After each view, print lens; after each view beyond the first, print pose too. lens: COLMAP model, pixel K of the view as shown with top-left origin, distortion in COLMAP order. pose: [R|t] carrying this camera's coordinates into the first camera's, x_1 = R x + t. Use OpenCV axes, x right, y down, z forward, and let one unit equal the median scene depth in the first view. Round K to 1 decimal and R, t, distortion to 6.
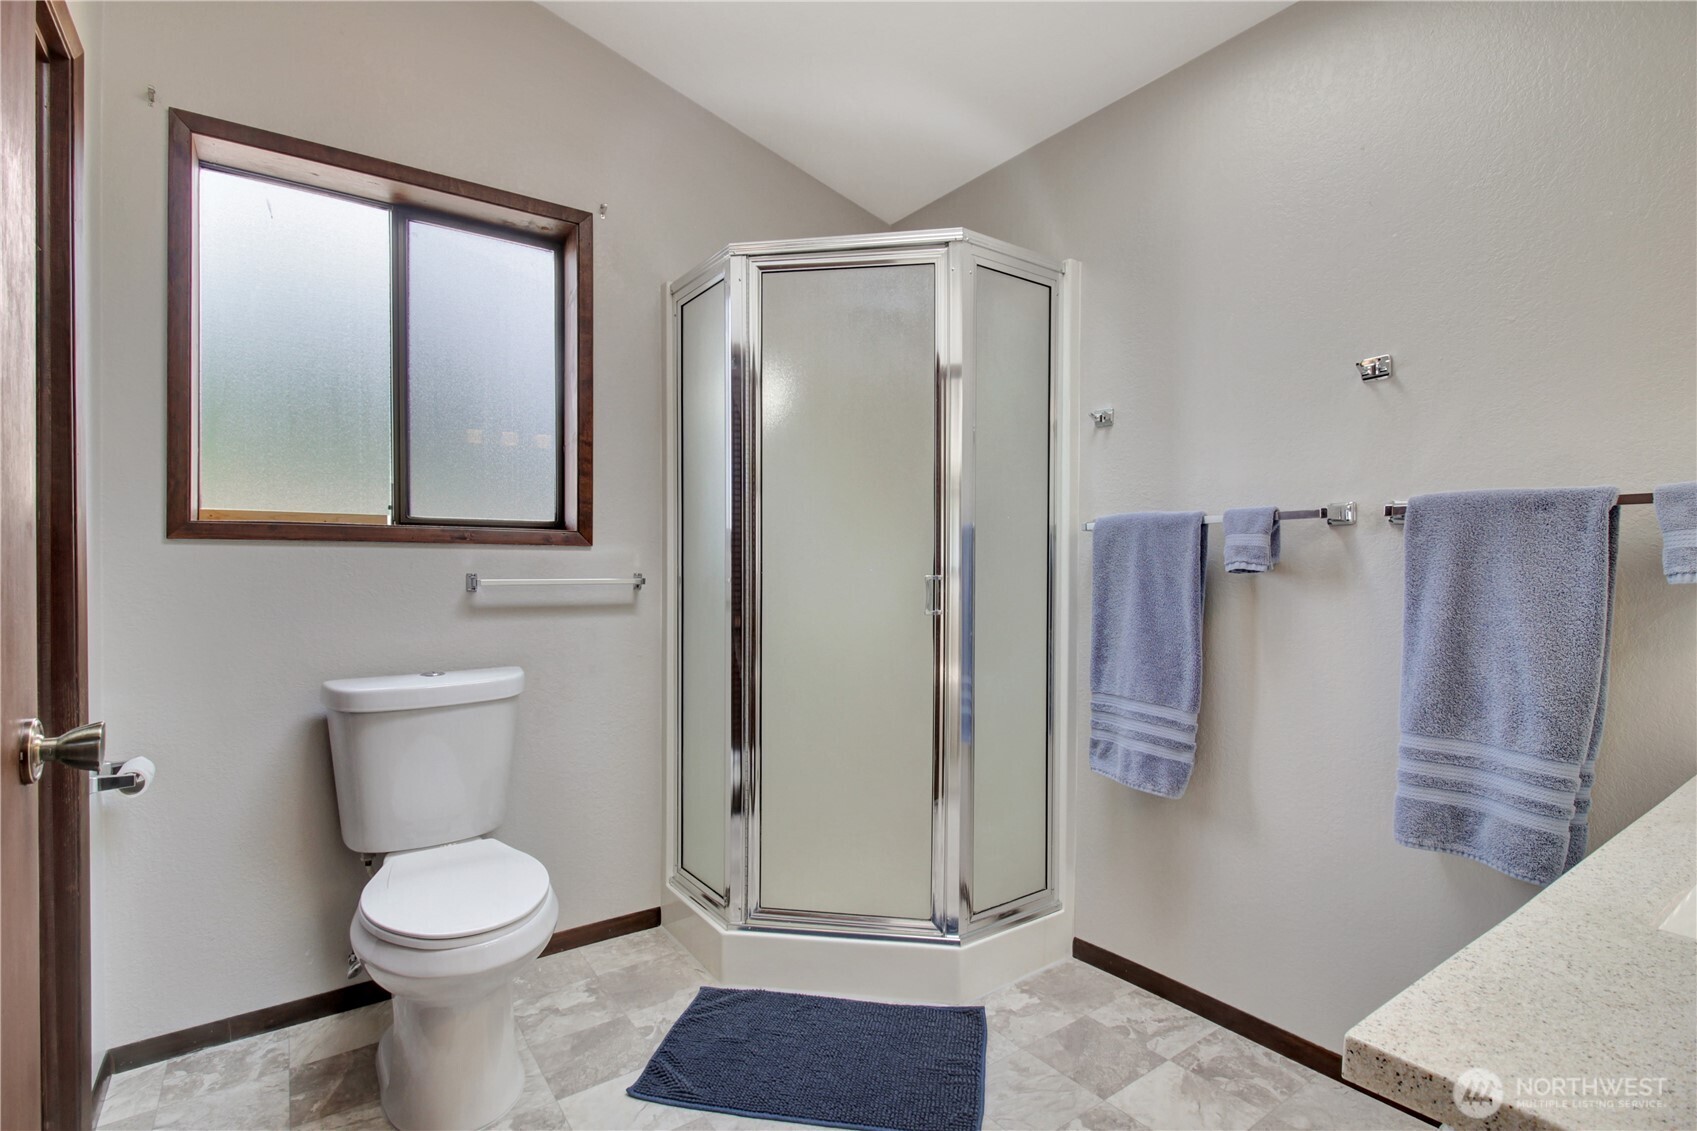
lens RADIAL K [[791.3, 0, 858.6], [0, 791.3, 560.4], [0, 0, 1]] dist [0.001385, -0.013337]
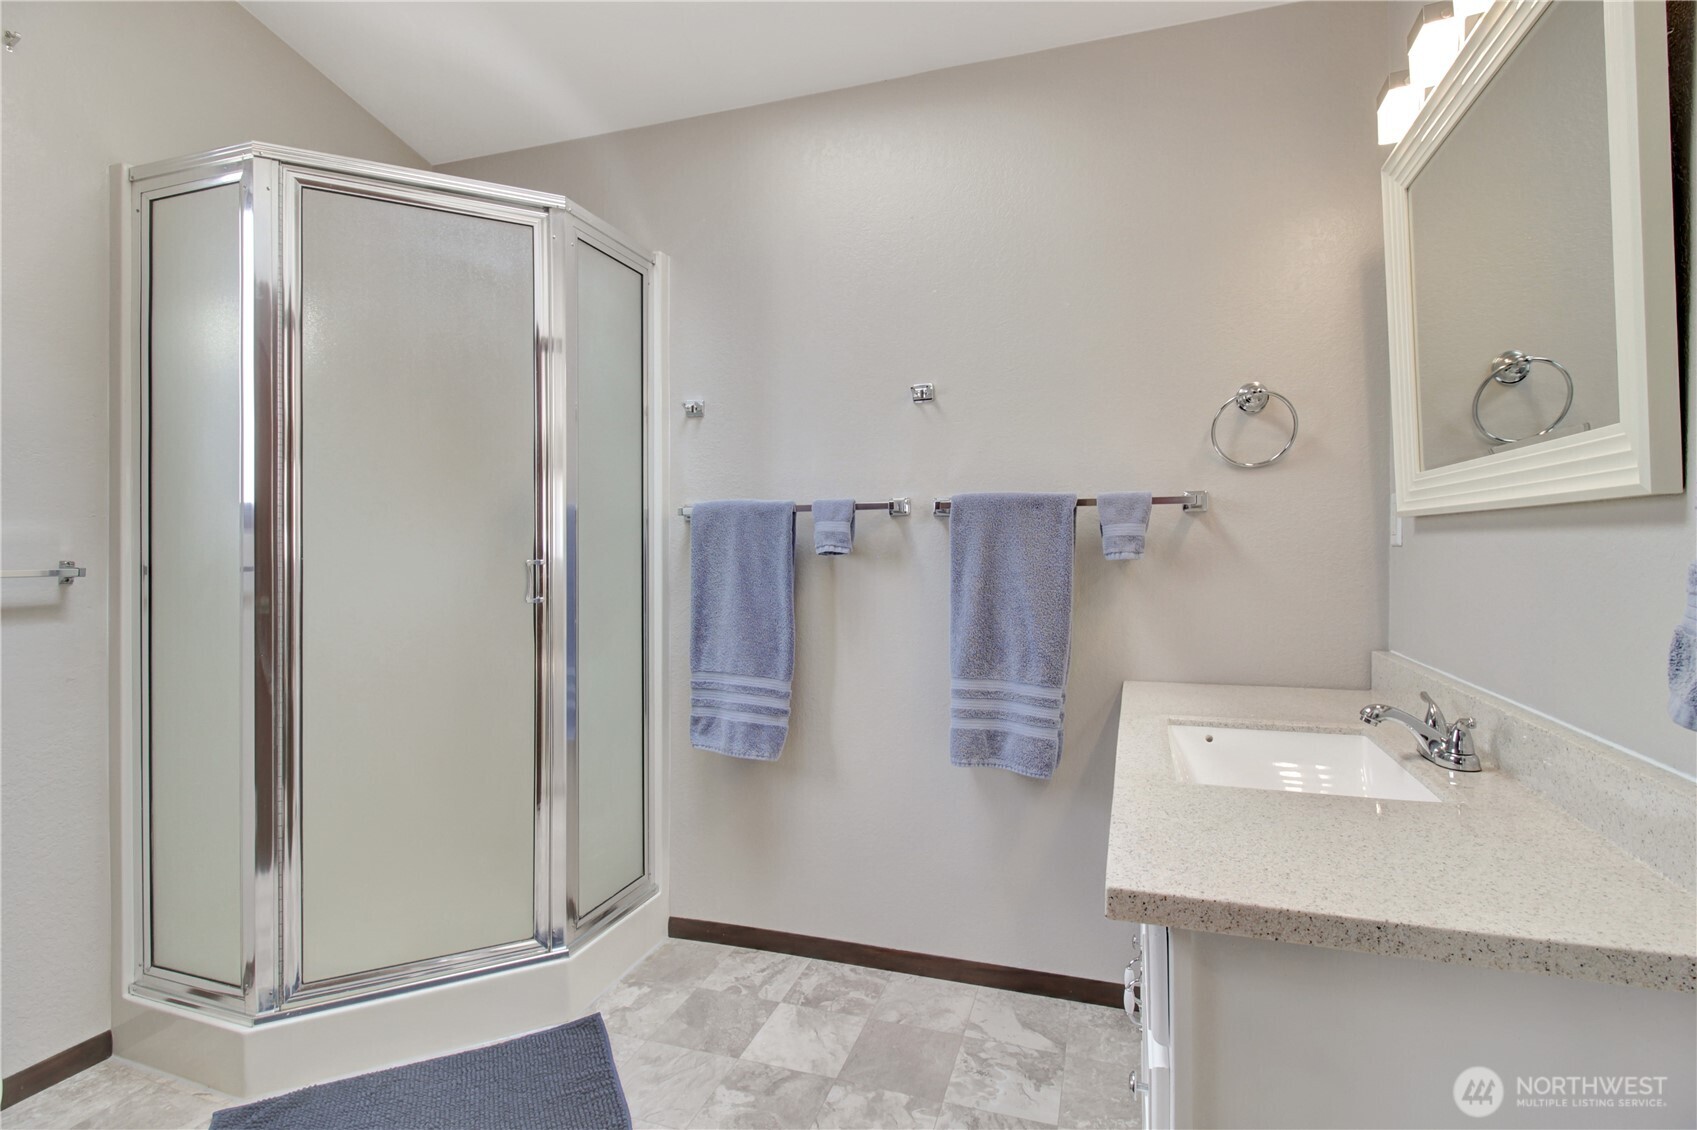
lens RADIAL K [[795.3, 0, 849.5], [0, 795.3, 520.4], [0, 0, 1]] dist [0.000896, -0.007454]
pose [[0.812687, 0.018483, 0.582408, -0.156552], [-0.000549, 0.999521, -0.030954, 0.001071], [-0.582701, 0.024836, 0.812307, 0.029876]]
